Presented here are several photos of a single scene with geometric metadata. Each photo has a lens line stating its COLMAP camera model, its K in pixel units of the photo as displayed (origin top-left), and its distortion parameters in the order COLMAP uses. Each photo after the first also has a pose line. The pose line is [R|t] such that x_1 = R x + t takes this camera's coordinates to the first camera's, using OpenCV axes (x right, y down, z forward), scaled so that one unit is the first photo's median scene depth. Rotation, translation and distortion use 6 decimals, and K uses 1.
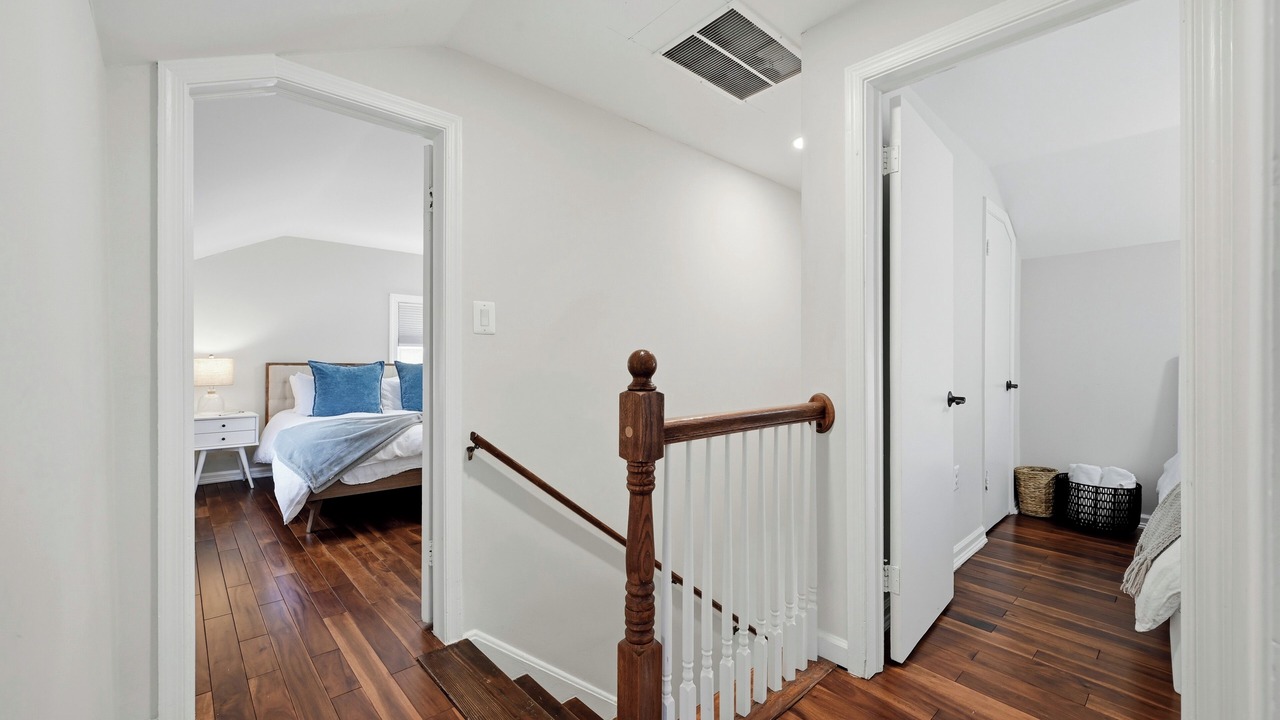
lens RADIAL K [[508.3, 0, 640.0], [0, 508.3, 360.0], [0, 0, 1]] dist [0.000497, 0.000047]
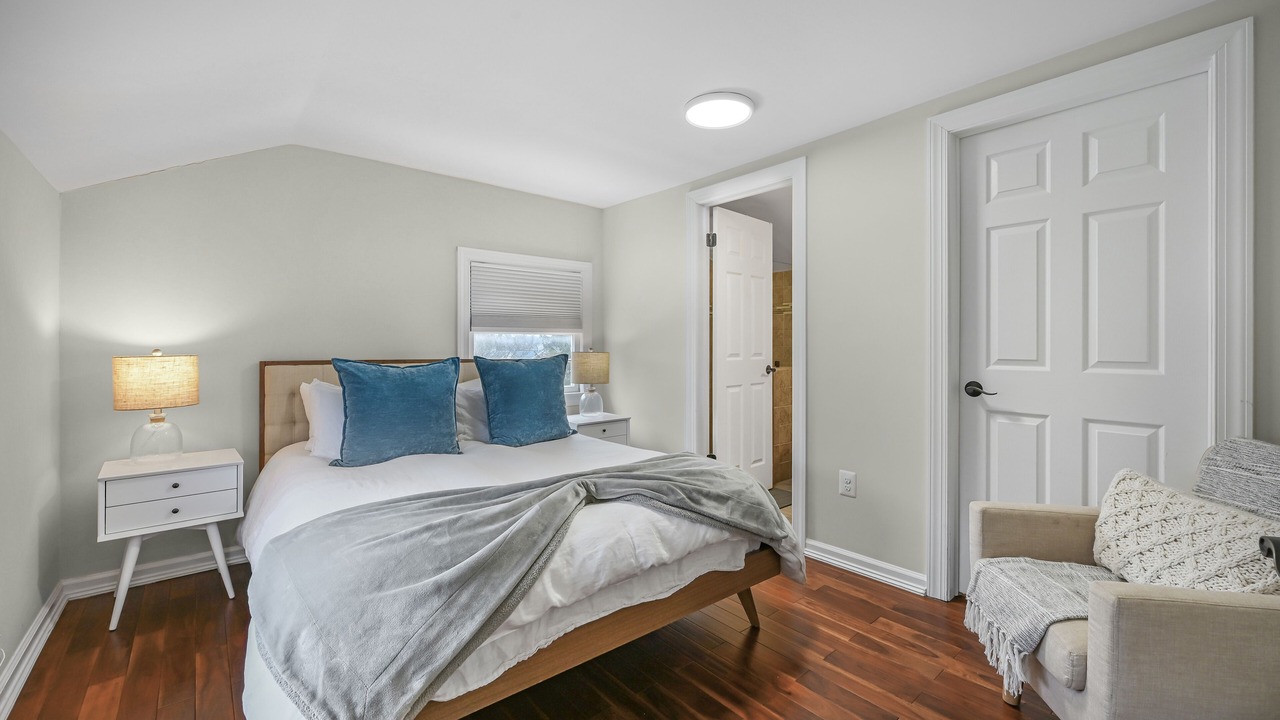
lens RADIAL K [[512.5, 0, 636.1], [0, 512.5, 343.4], [0, 0, 1]] dist [-0.000289, 0.000066]
pose [[0.999314, -0.003948, -0.036824, -0.310754], [0.004073, 0.999986, 0.003334, -0.015965], [0.036810, -0.003482, 0.999316, 0.469033]]
